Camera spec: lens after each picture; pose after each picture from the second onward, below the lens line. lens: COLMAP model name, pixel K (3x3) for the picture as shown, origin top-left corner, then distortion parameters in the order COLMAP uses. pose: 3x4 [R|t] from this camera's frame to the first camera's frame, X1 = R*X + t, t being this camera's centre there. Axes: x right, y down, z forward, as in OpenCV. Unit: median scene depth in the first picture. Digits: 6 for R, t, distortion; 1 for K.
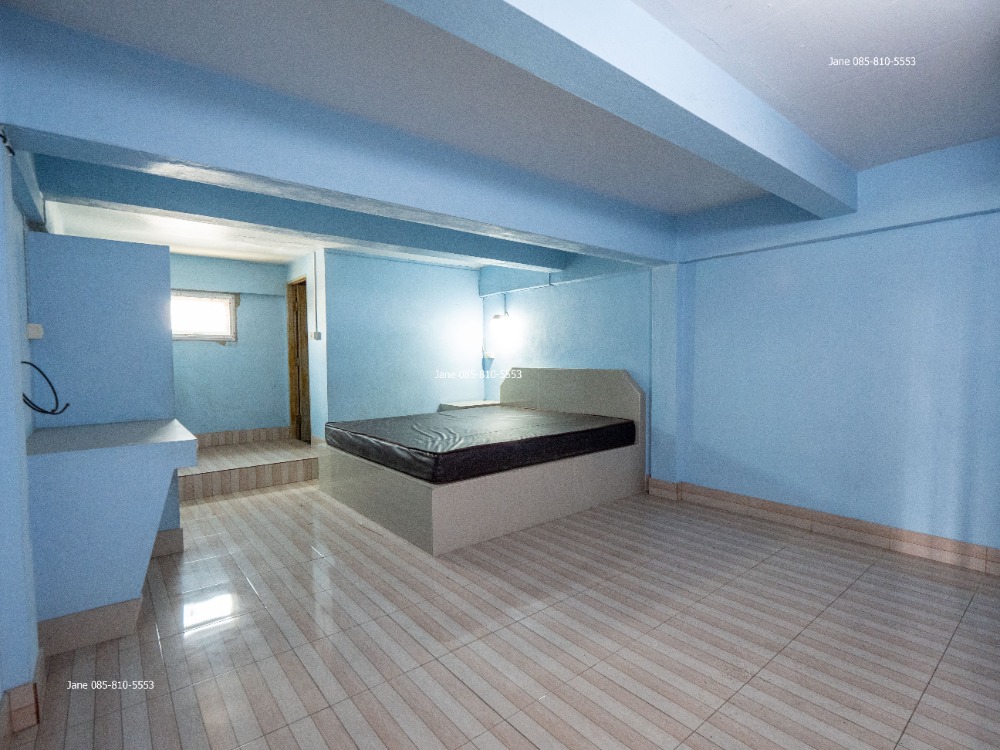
lens RADIAL K [[488.3, 0, 500.0], [0, 488.3, 375.0], [0, 0, 1]] dist [-0.002740, -0.000357]
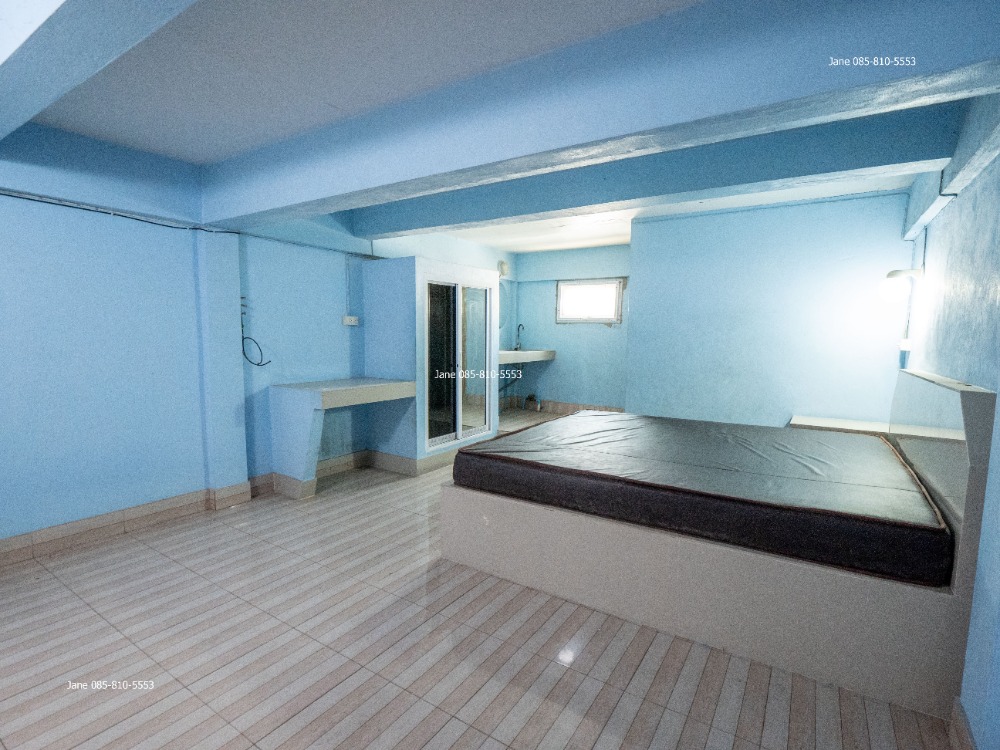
lens RADIAL K [[502.9, 0, 500.0], [0, 502.9, 375.0], [0, 0, 1]] dist [-0.001173, -0.000201]
pose [[0.281744, 0.095233, -0.954752, 0.443247], [-0.056970, 0.994967, 0.082433, -0.035268], [0.957797, 0.031167, 0.285751, 0.471557]]
